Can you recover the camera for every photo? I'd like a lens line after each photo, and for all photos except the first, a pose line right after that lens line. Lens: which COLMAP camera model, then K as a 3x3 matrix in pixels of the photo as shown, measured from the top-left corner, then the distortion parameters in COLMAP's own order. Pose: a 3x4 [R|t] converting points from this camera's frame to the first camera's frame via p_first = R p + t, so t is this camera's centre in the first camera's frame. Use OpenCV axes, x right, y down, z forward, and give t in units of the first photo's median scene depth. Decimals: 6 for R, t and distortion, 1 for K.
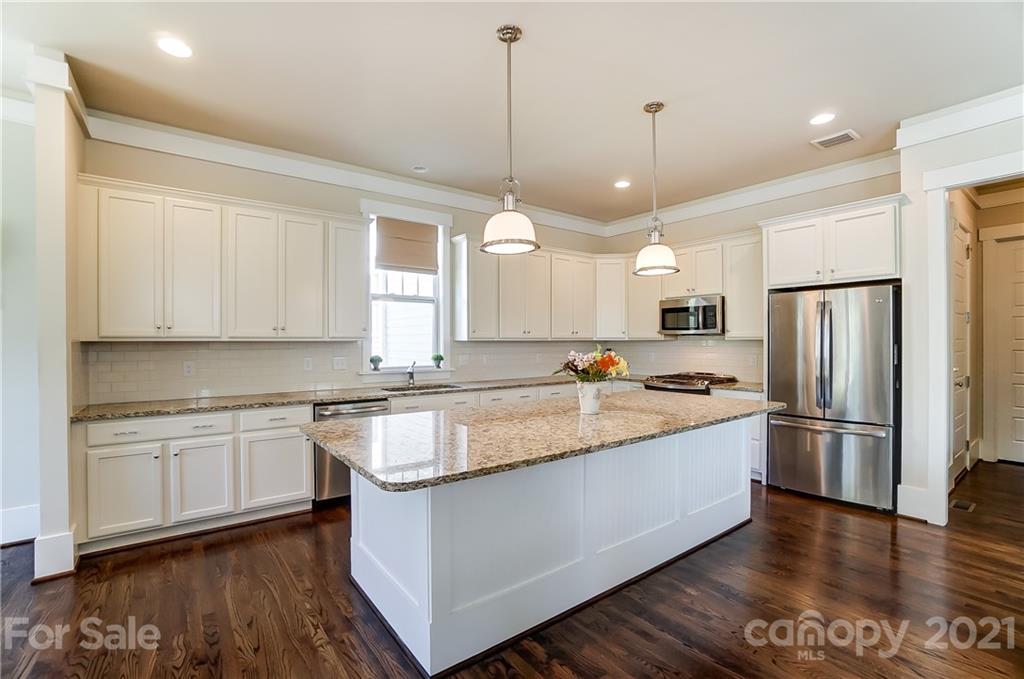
lens RADIAL K [[458.2, 0, 519.0], [0, 458.2, 340.2], [0, 0, 1]] dist [-0.045708, 0.013162]
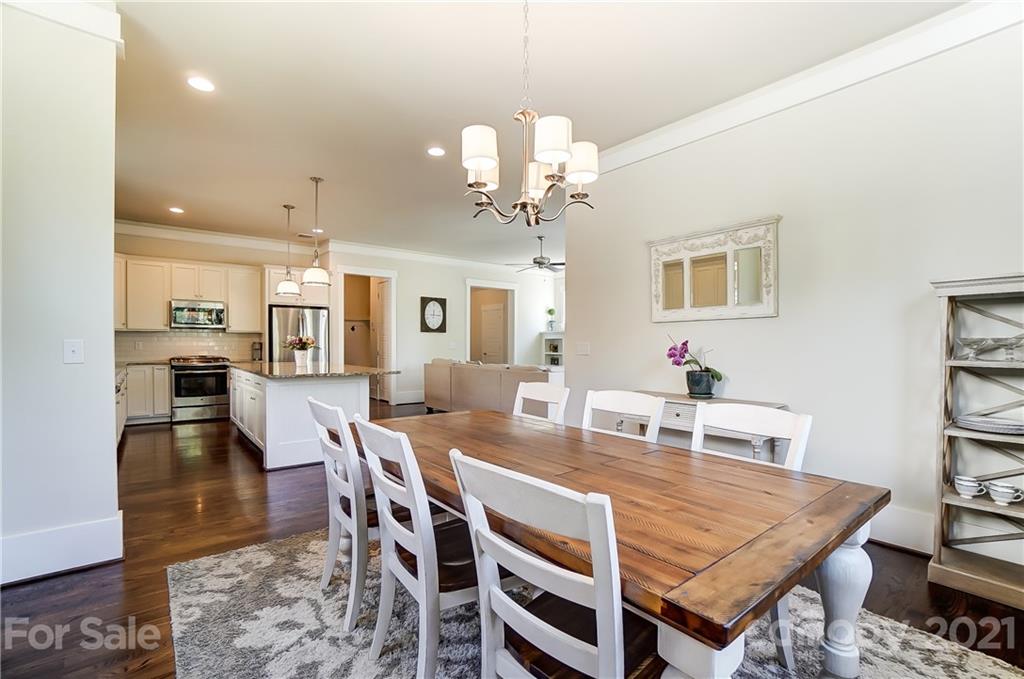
lens RADIAL K [[458.2, 0, 508.4], [0, 458.2, 348.8], [0, 0, 1]] dist [-0.045708, 0.013162]
pose [[-0.000405, -0.007652, 0.999971, -1.150154], [-0.012671, 0.999890, 0.007647, 0.032397], [-0.999920, -0.012668, -0.000502, 0.069986]]
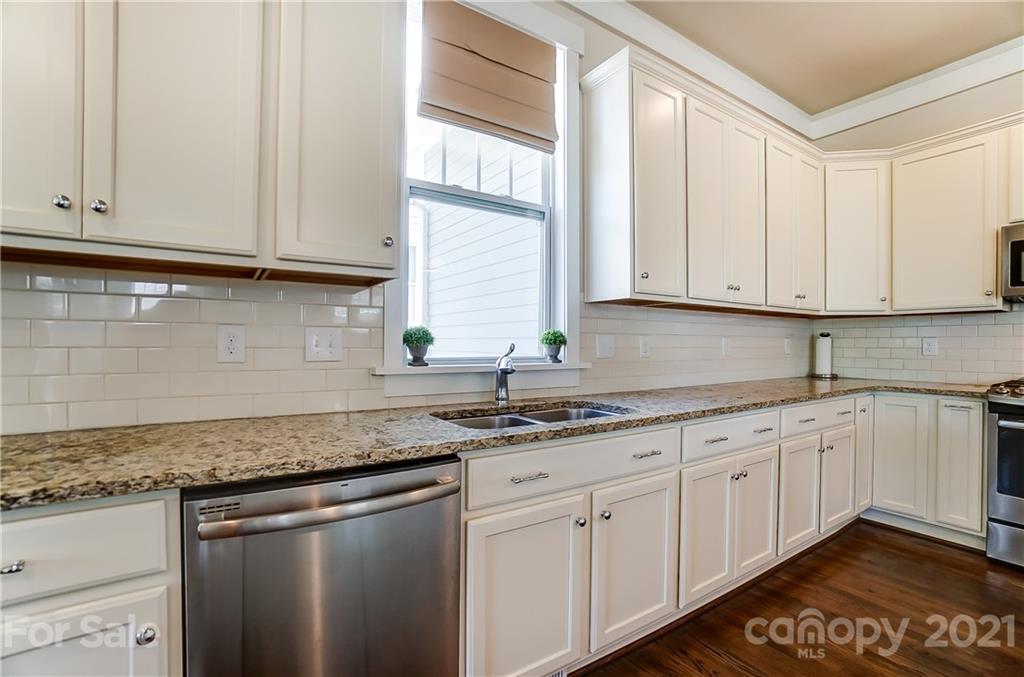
lens RADIAL K [[458.2, 0, 518.4], [0, 458.2, 346.2], [0, 0, 1]] dist [-0.045708, 0.013162]
pose [[0.997284, 0.007076, -0.073305, -0.197580], [-0.006410, 0.999936, 0.009315, 0.045636], [0.073366, -0.008819, 0.997266, 0.610751]]
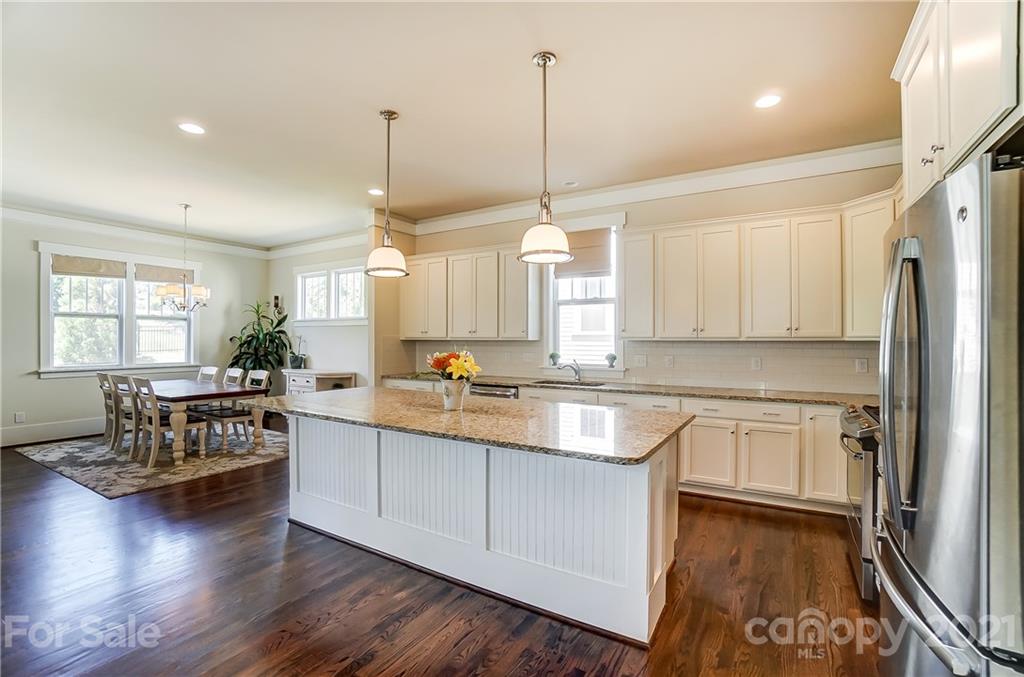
lens RADIAL K [[458.2, 0, 512.3], [0, 458.2, 337.7], [0, 0, 1]] dist [-0.045708, 0.013162]
pose [[0.348408, 0.002249, -0.937340, 0.767388], [0.004270, 0.999983, 0.003986, -0.010484], [0.937333, -0.005391, 0.348393, 0.481704]]
